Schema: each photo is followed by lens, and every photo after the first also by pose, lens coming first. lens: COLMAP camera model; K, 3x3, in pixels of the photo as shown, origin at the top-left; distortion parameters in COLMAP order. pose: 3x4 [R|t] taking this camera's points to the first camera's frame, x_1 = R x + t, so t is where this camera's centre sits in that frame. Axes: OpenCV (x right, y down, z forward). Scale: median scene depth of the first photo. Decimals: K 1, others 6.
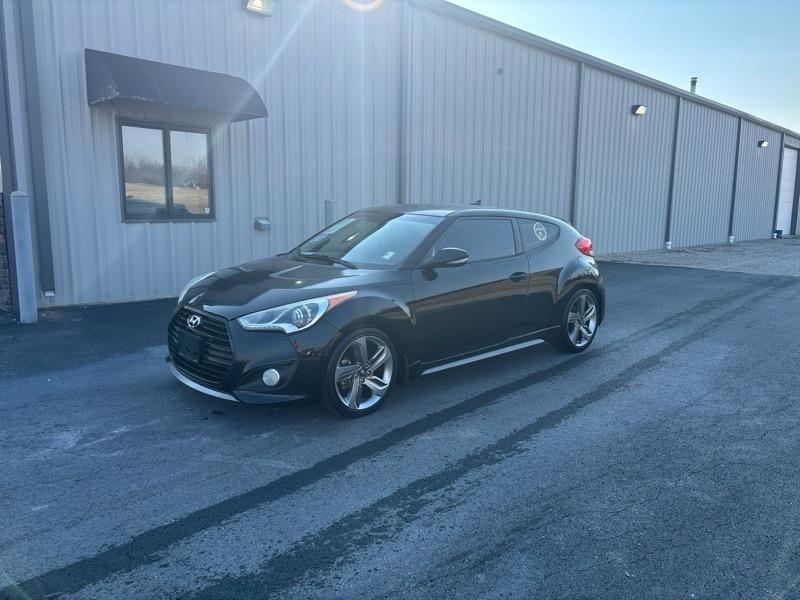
lens RADIAL K [[603.4, 0, 394.0], [0, 603.4, 297.7], [0, 0, 1]] dist [0.044838, -0.041523]
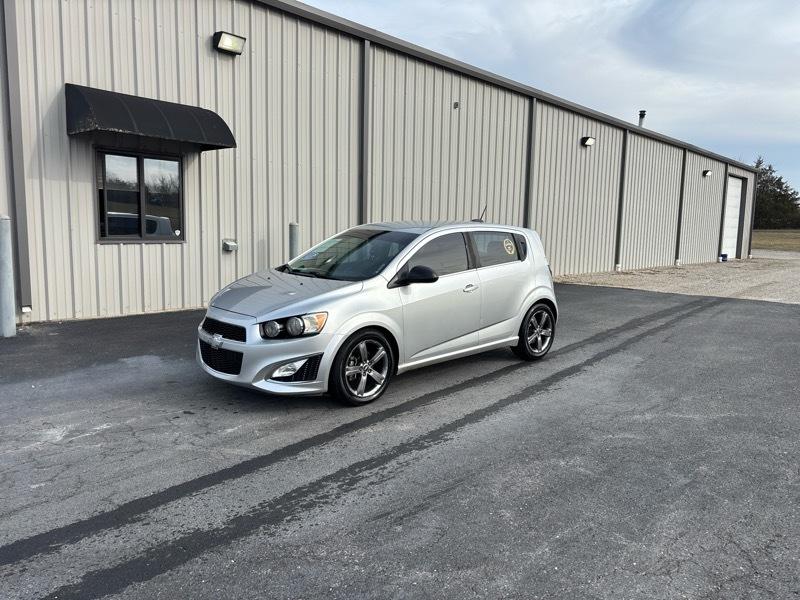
lens RADIAL K [[603.4, 0, 395.1], [0, 603.4, 299.7], [0, 0, 1]] dist [0.044838, -0.041523]
pose [[0.998672, 0.004098, 0.051358, 0.022179], [-0.002570, 0.999553, -0.029783, 0.005613], [-0.051457, 0.029612, 0.998236, -0.095314]]
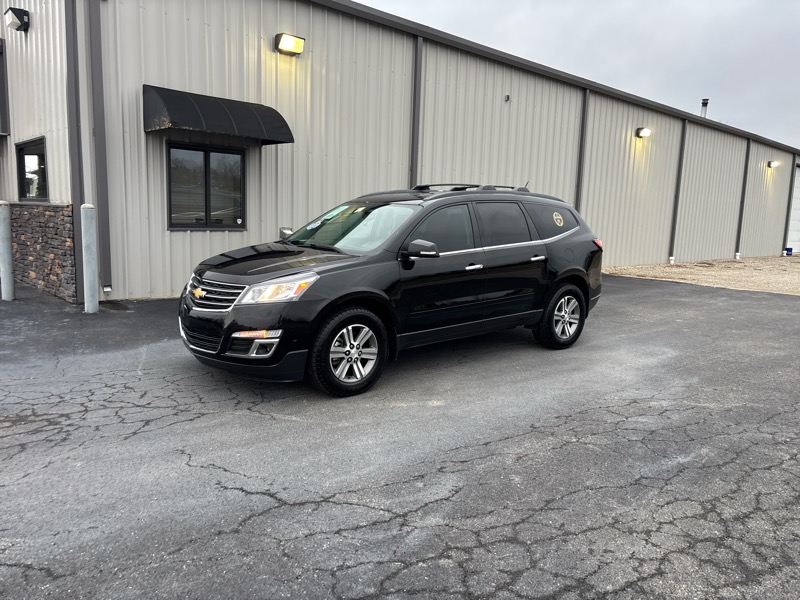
lens RADIAL K [[603.4, 0, 398.3], [0, 603.4, 297.8], [0, 0, 1]] dist [0.044838, -0.041523]
pose [[0.999098, 0.028563, -0.031424, 0.040266], [-0.028862, 0.999542, -0.009100, 0.004474], [0.031149, 0.009999, 0.999465, -0.165488]]
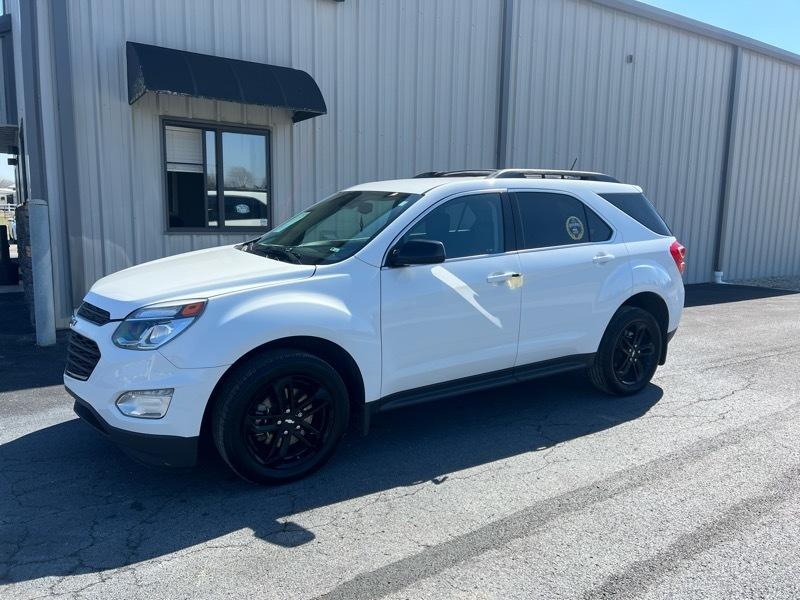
lens RADIAL K [[650.3, 0, 405.9], [0, 650.3, 313.3], [0, 0, 1]] dist [0.032570, -0.031763]
pose [[0.981777, 0.037071, -0.186384, 0.095892], [-0.037637, 0.999291, 0.000500, -0.016785], [0.186271, 0.006524, 0.982477, 0.106633]]
